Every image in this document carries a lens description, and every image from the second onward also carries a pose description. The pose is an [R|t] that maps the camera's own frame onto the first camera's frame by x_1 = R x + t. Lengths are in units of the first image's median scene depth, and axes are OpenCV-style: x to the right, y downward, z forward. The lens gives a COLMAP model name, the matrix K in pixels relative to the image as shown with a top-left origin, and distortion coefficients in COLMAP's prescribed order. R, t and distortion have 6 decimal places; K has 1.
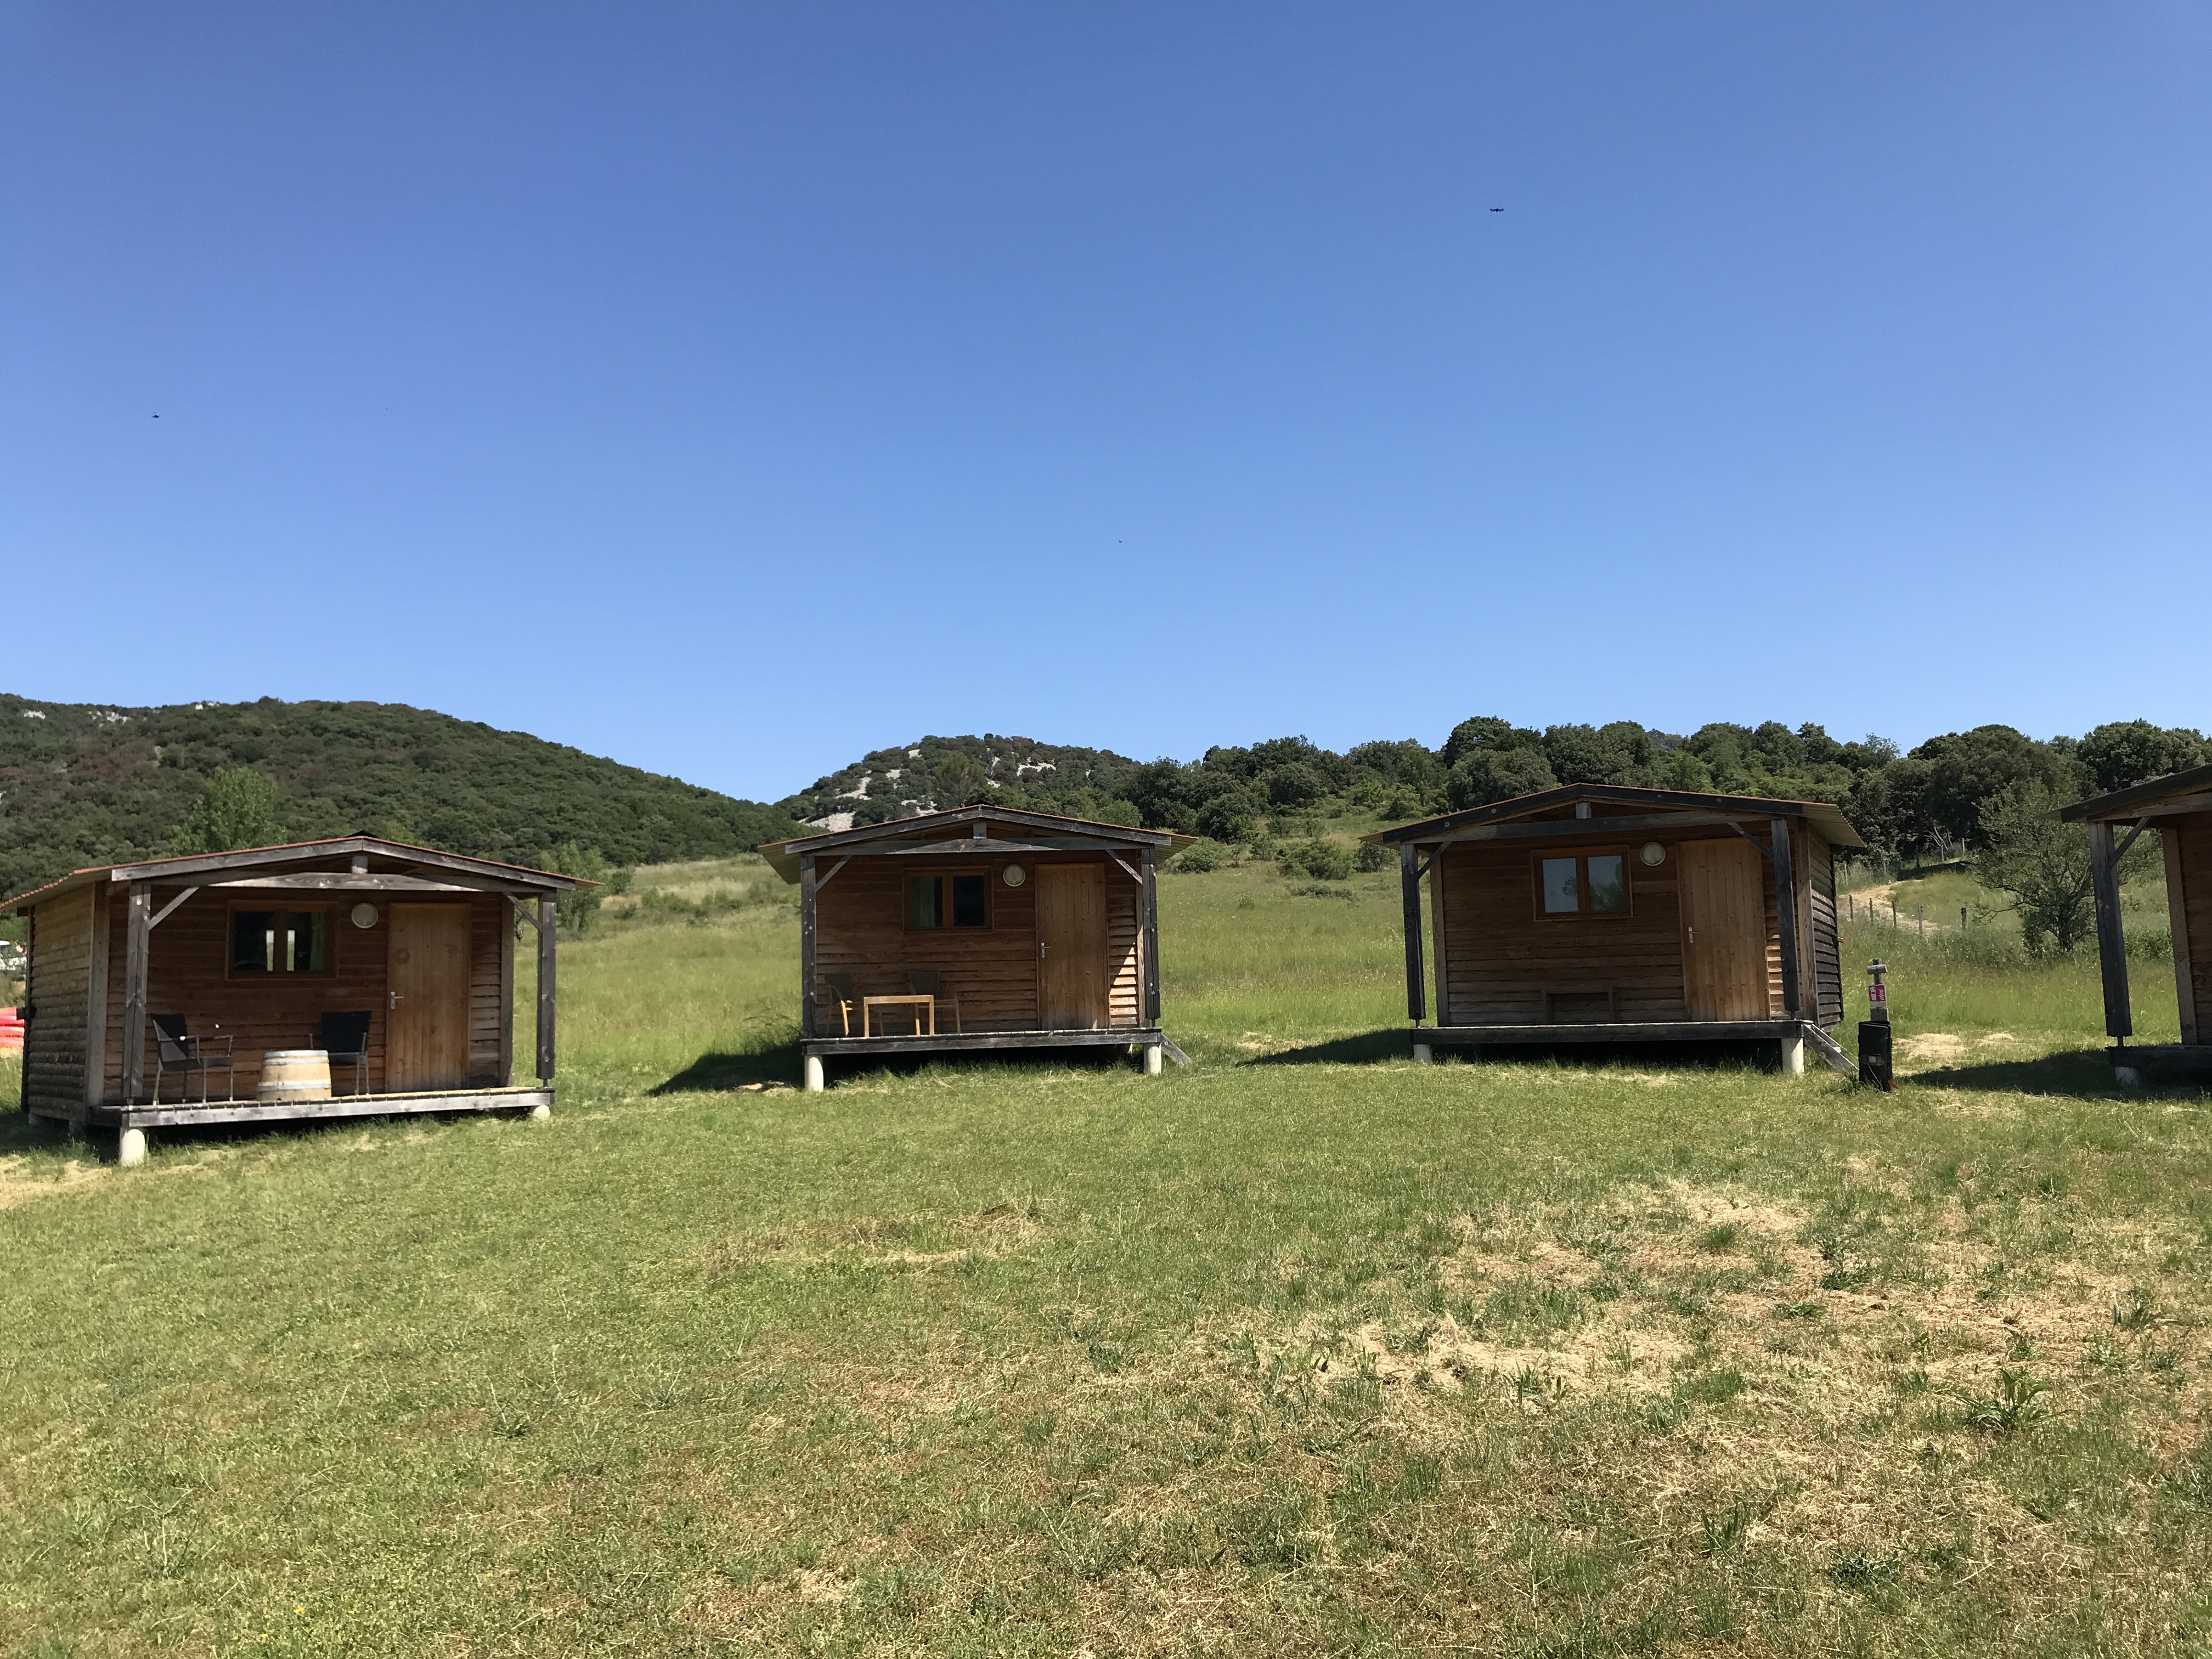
lens RADIAL K [[1812.0, 0, 1106.0], [0, 1812.0, 829.5], [0, 0, 1]] dist [0.042237, -0.005965]
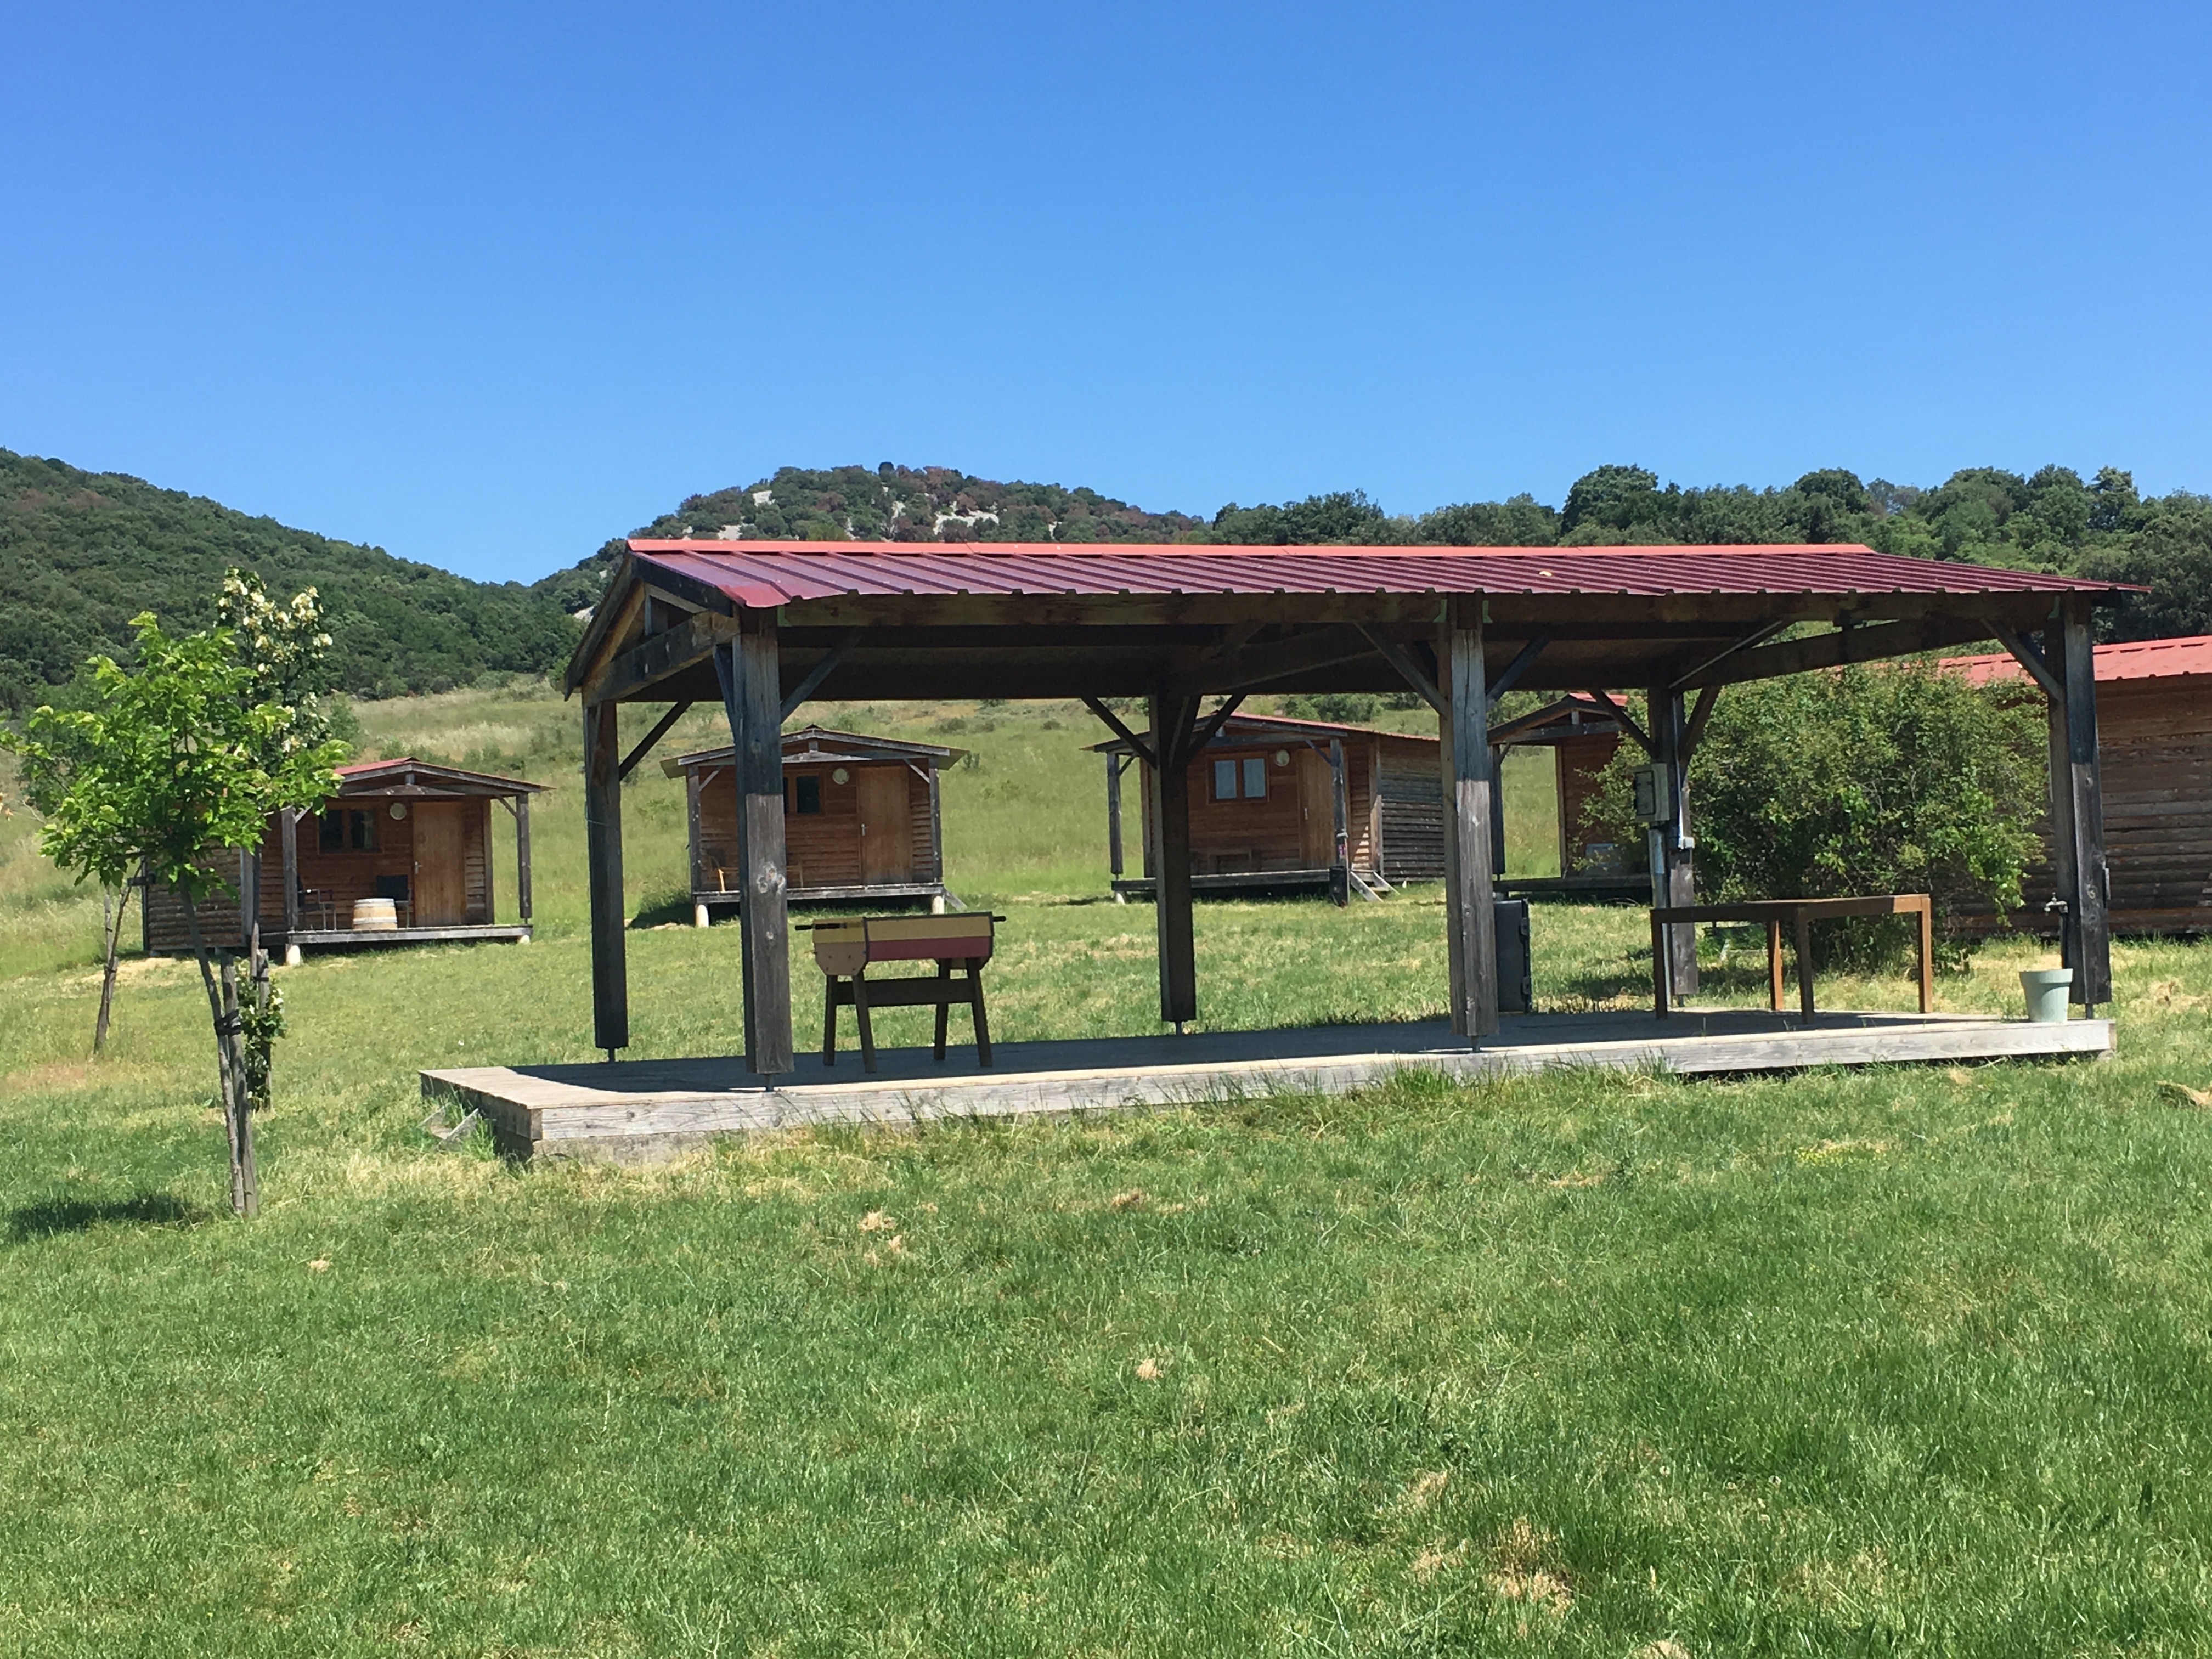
lens RADIAL K [[3050.7, 0, 1106.0], [0, 3050.7, 829.5], [0, 0, 1]] dist [0.033437, 0.098094]
pose [[0.999934, -0.010472, 0.004723, 0.012918], [0.010116, 0.997505, 0.069874, -0.008689], [-0.005443, -0.069822, 0.997545, -0.121800]]
